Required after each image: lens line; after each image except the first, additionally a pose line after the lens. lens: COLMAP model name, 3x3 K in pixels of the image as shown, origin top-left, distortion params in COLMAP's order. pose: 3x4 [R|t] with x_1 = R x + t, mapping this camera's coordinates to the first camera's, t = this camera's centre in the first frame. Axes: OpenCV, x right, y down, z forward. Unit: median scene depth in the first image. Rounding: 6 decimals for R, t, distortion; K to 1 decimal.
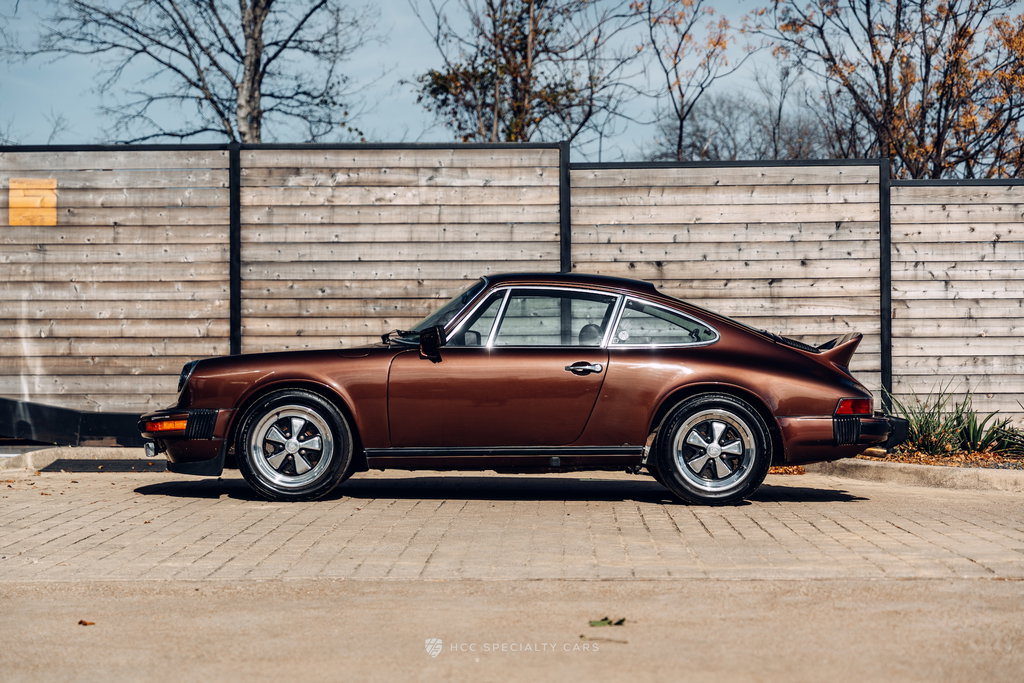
lens RADIAL K [[2078.1, 0, 512.0], [0, 2078.1, 341.5], [0, 0, 1]] dist [0.097707, -0.191395]
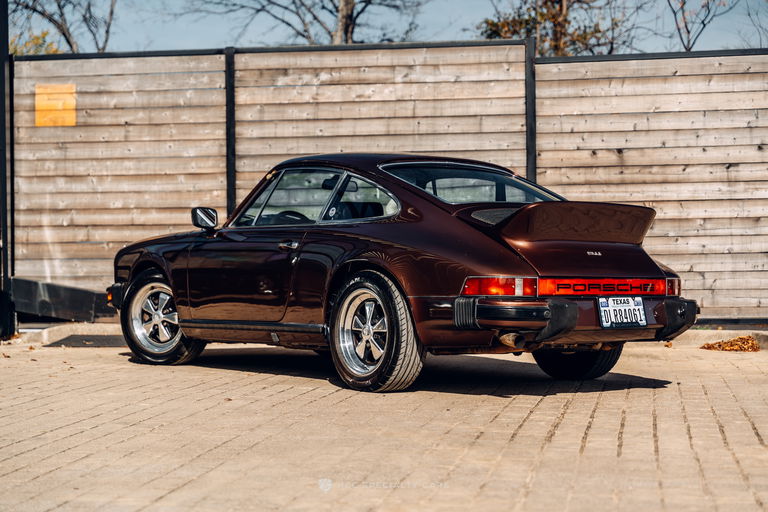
lens RADIAL K [[1481.3, 0, 384.0], [0, 1481.3, 256.0], [0, 0, 1]] dist [0.078412, 0.107269]
pose [[0.990631, -0.005861, -0.136440, 0.054327], [0.007632, 0.999893, 0.012460, 0.005736], [0.136352, -0.013385, 0.990570, 0.231881]]
